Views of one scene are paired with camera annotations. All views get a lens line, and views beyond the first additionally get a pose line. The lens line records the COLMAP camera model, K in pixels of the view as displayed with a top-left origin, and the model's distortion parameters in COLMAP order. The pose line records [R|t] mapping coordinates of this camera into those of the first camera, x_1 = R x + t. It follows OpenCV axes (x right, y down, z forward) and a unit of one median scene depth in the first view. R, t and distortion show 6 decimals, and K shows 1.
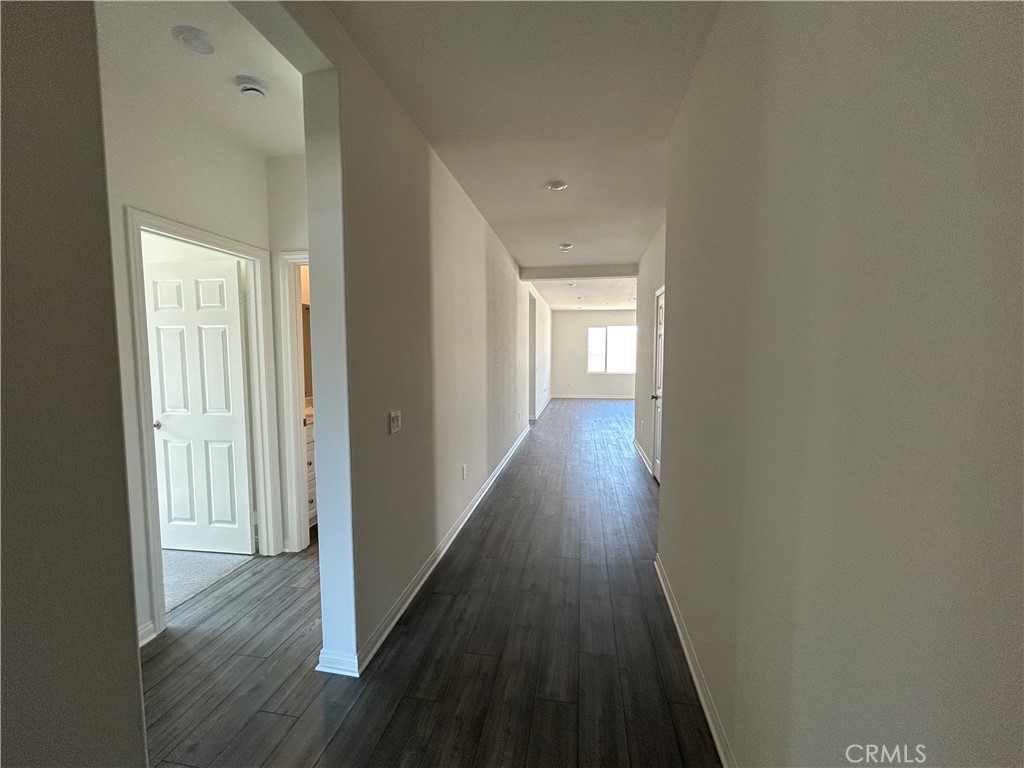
lens RADIAL K [[416.5, 0, 510.6], [0, 416.5, 382.5], [0, 0, 1]] dist [0.000762, 0.000655]
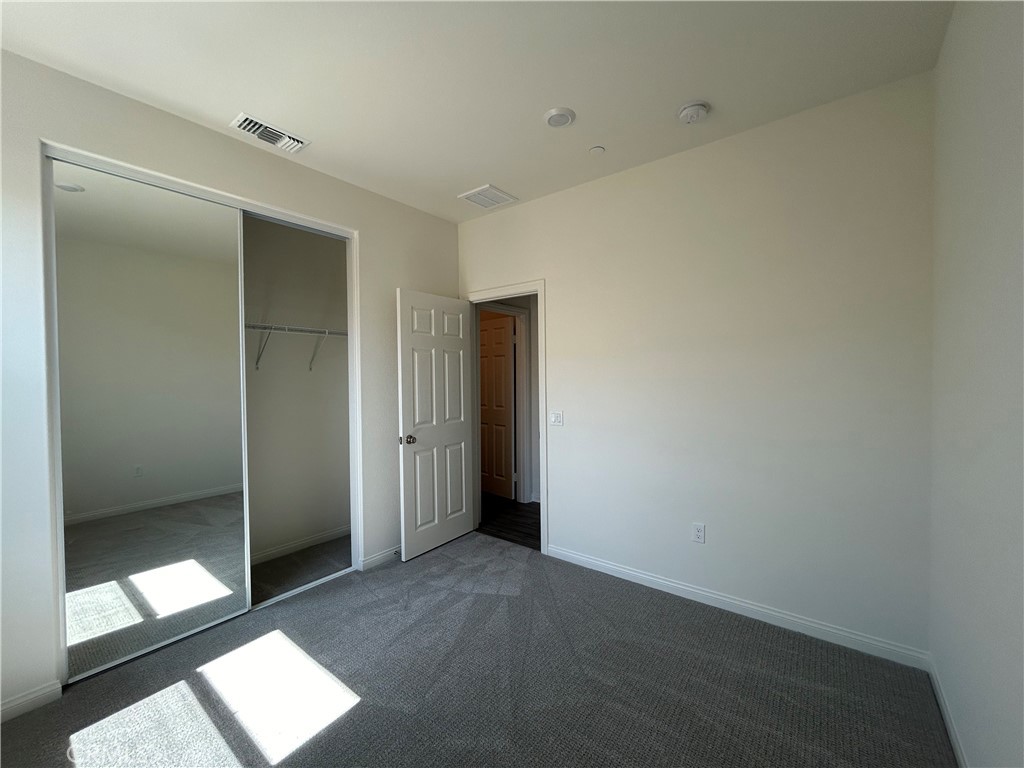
lens RADIAL K [[416.5, 0, 510.6], [0, 416.5, 382.5], [0, 0, 1]] dist [0.000762, 0.000655]
pose [[0.466212, -0.017455, 0.884501, -1.646752], [0.075097, 0.996977, -0.019908, -0.001299], [-0.881480, 0.075705, 0.466114, 0.268860]]
